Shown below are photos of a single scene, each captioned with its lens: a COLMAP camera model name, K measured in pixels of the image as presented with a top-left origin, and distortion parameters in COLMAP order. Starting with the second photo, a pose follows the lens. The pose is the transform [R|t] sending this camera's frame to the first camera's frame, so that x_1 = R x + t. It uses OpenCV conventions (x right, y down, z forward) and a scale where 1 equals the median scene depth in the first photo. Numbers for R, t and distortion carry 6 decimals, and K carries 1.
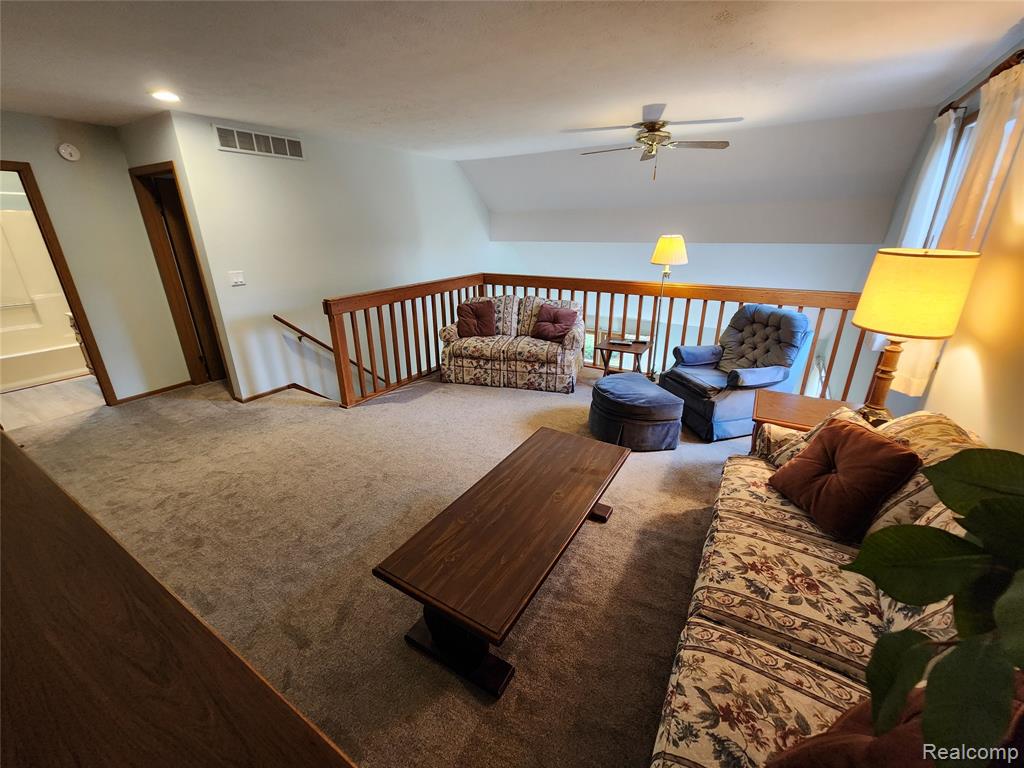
lens RADIAL K [[419.4, 0, 512.7], [0, 419.4, 379.8], [0, 0, 1]] dist [-0.003182, -0.000156]
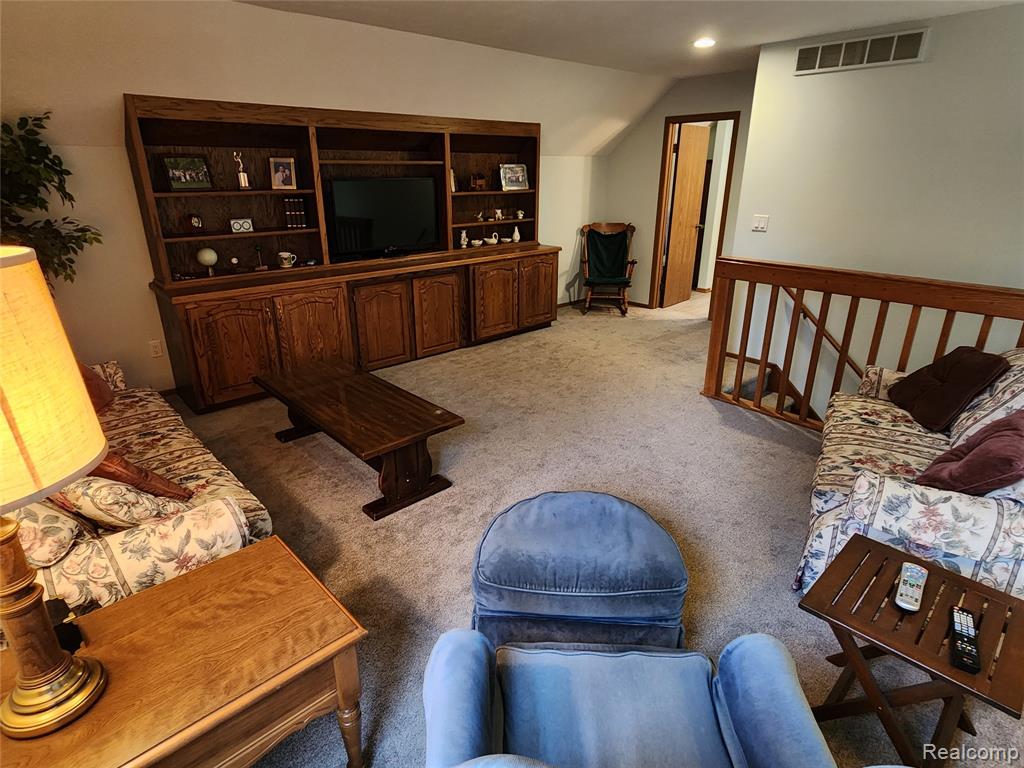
lens RADIAL K [[553.8, 0, 512.6], [0, 553.8, 380.1], [0, 0, 1]] dist [-0.003571, 0.005168]
pose [[-0.260632, 0.359901, -0.895847, 0.605755], [-0.333252, 0.837346, 0.433352, -0.277195], [0.906098, 0.411488, -0.098301, 0.720851]]
